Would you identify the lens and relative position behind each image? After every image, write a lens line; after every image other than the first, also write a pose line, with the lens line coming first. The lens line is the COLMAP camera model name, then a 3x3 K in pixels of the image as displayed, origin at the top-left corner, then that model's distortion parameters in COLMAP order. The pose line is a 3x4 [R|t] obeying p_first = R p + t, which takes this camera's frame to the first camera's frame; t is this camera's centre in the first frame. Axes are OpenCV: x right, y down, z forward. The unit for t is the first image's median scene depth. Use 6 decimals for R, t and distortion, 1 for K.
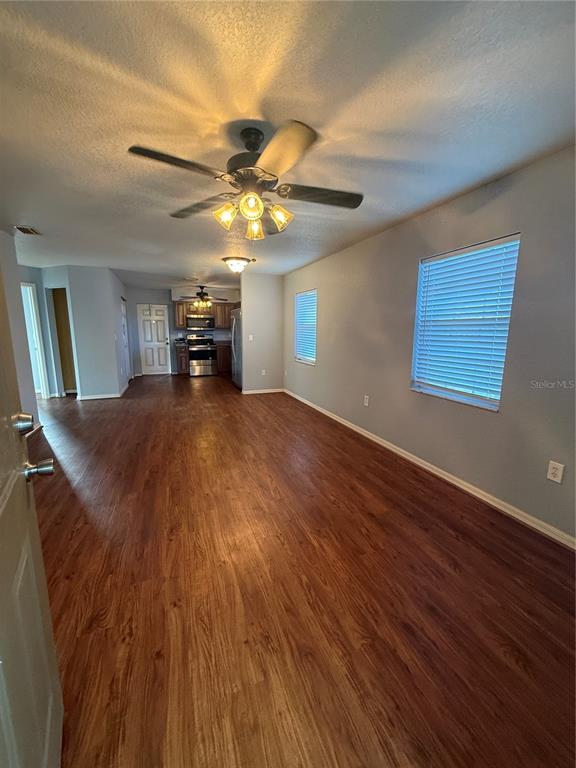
lens RADIAL K [[306.0, 0, 289.1], [0, 306.0, 381.5], [0, 0, 1]] dist [-0.001076, 0.000671]
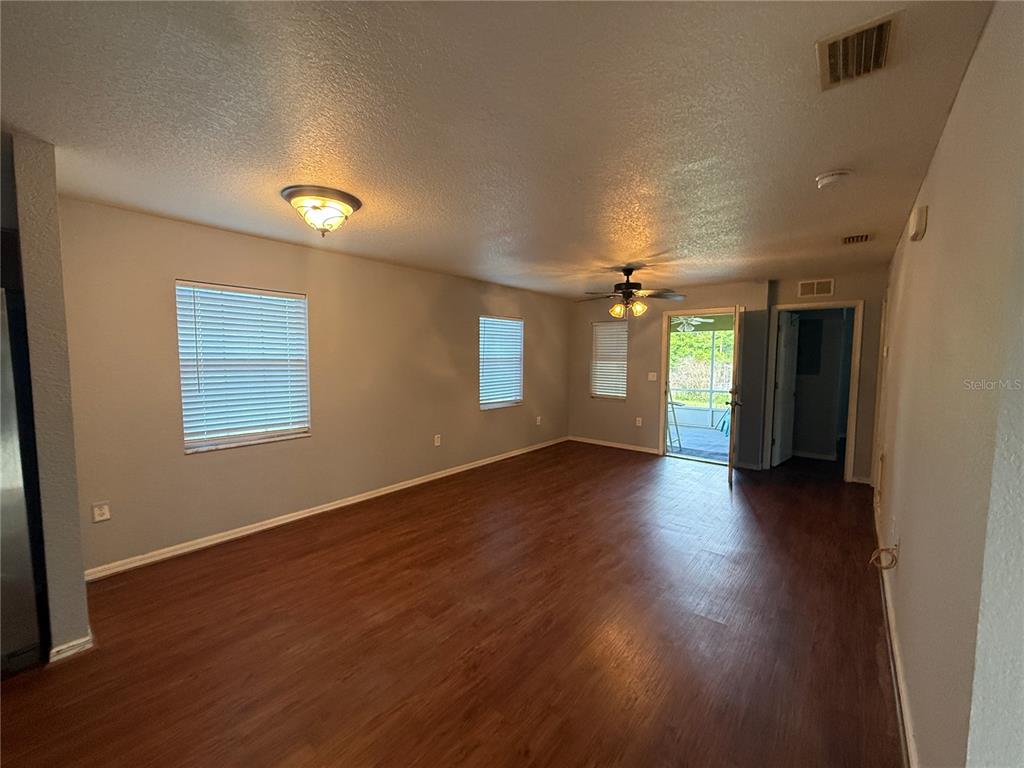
lens RADIAL K [[408.0, 0, 507.4], [0, 408.0, 383.2], [0, 0, 1]] dist [-0.001076, 0.000671]
pose [[-0.476878, -0.071741, 0.876037, -1.090437], [0.138204, 0.978146, 0.155335, -0.318612], [-0.868036, 0.195148, -0.456541, 1.565633]]
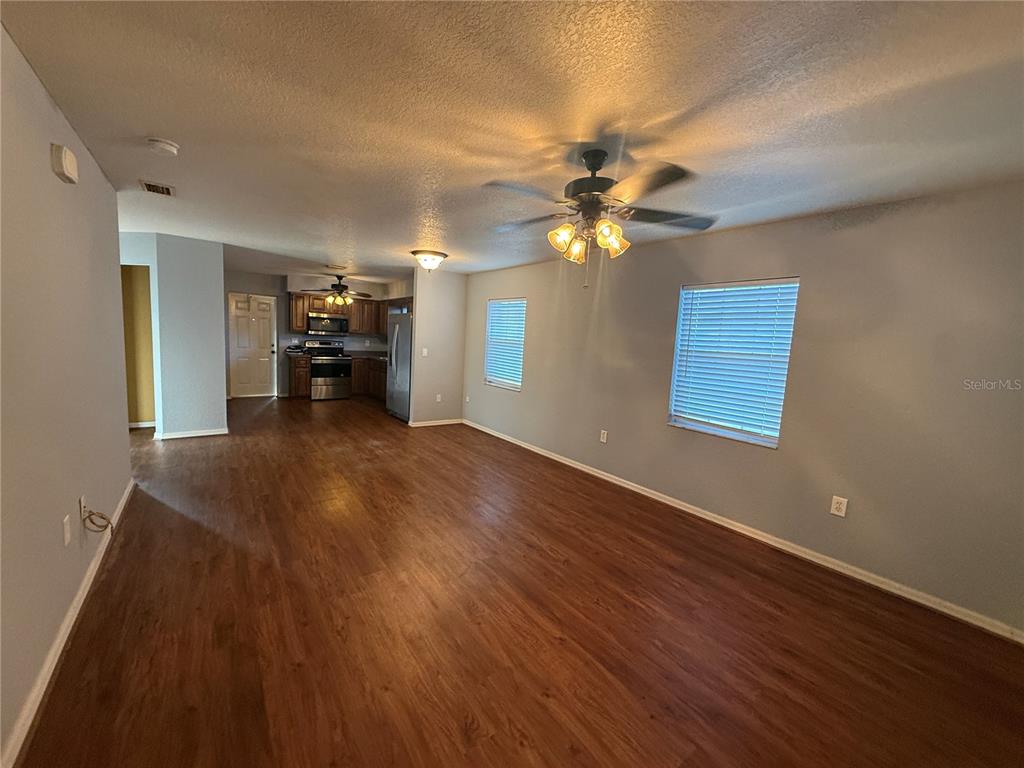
lens RADIAL K [[408.0, 0, 507.4], [0, 408.0, 383.2], [0, 0, 1]] dist [-0.001076, 0.000671]
pose [[0.964595, 0.017204, 0.263173, -0.358868], [-0.004384, 0.998778, -0.049221, -0.031591], [-0.263699, 0.046324, 0.963492, -0.040983]]
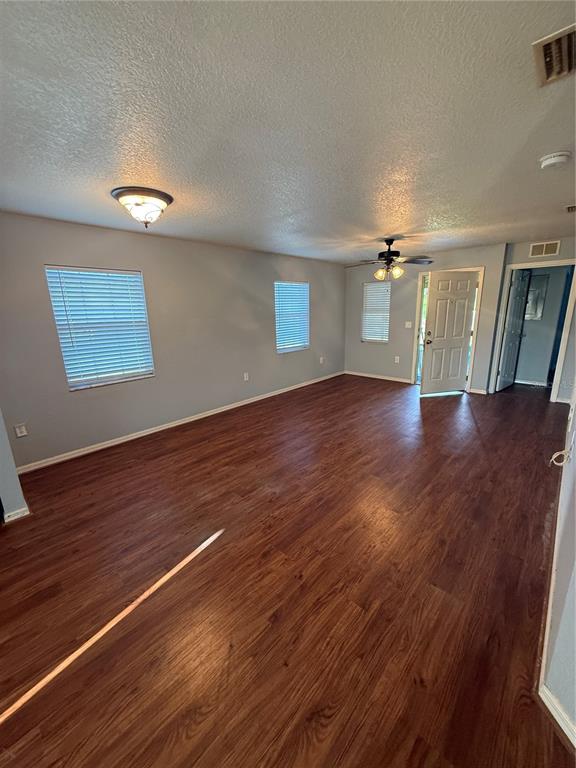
lens RADIAL K [[306.0, 0, 289.1], [0, 306.0, 381.5], [0, 0, 1]] dist [-0.001076, 0.000671]
pose [[-0.437521, -0.209718, 0.874410, -1.123451], [0.170017, 0.935590, 0.309461, -0.335563], [-0.882989, 0.284060, -0.373685, 1.541709]]
